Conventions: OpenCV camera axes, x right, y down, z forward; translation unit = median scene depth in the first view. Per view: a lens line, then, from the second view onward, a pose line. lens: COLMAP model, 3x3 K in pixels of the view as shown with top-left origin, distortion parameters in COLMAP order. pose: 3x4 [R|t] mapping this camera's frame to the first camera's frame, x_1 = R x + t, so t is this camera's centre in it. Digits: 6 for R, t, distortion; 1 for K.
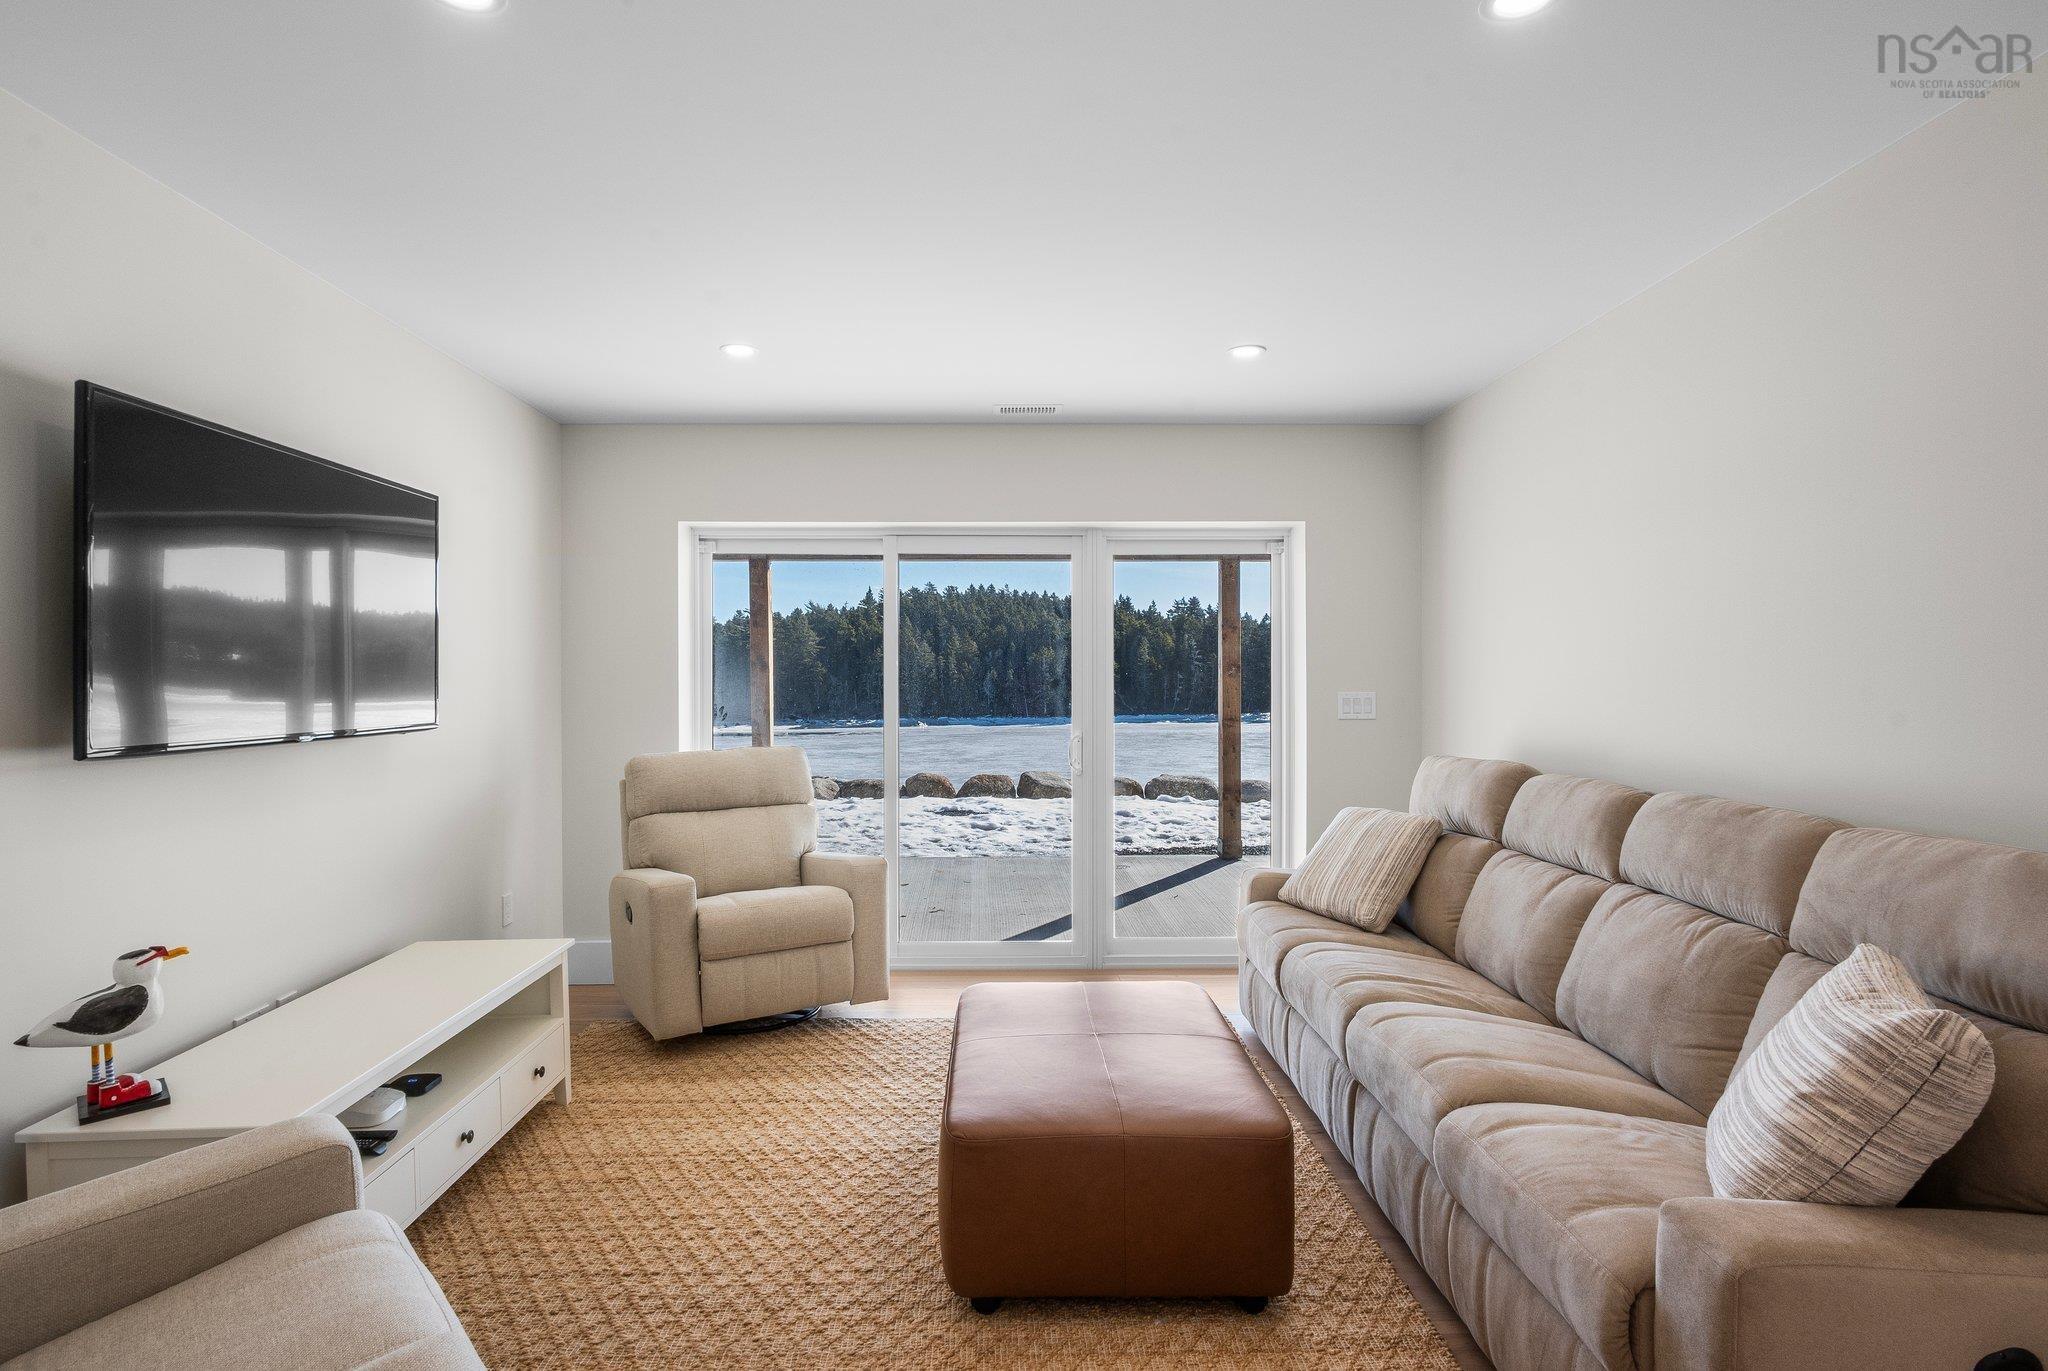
lens RADIAL K [[1036.2, 0, 1005.8], [0, 1036.2, 682.4], [0, 0, 1]] dist [-0.008312, 0.005681]
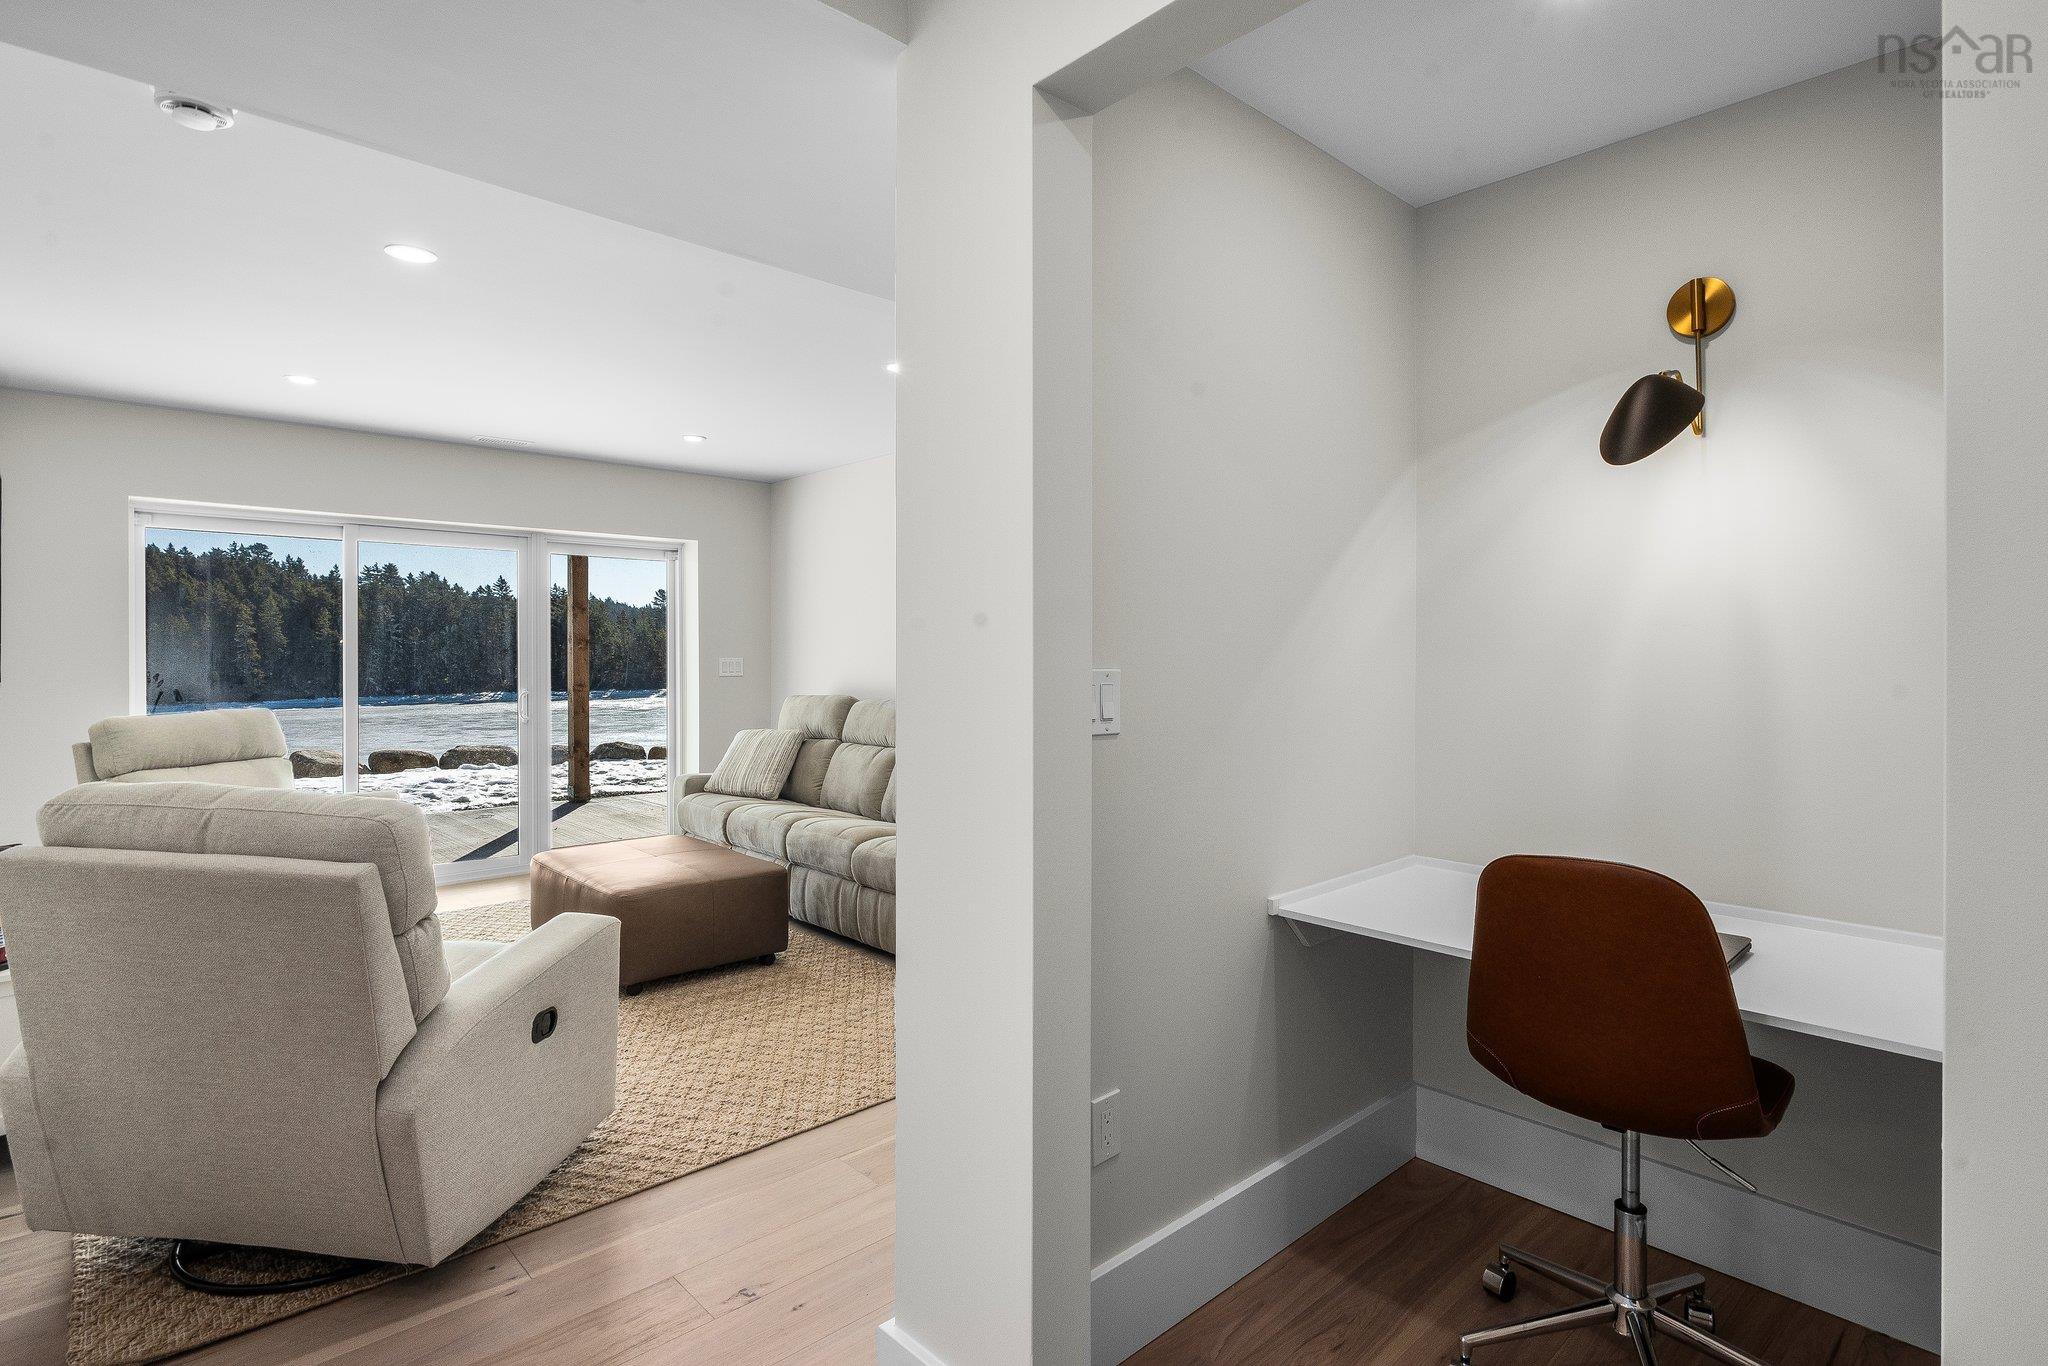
lens RADIAL K [[1036.2, 0, 1031.3], [0, 1036.2, 669.5], [0, 0, 1]] dist [-0.008312, 0.005681]
pose [[0.732429, -0.008726, 0.680788, -0.451542], [0.002477, 0.999945, 0.010152, 0.014486], [-0.680839, -0.005749, 0.732410, -0.484622]]
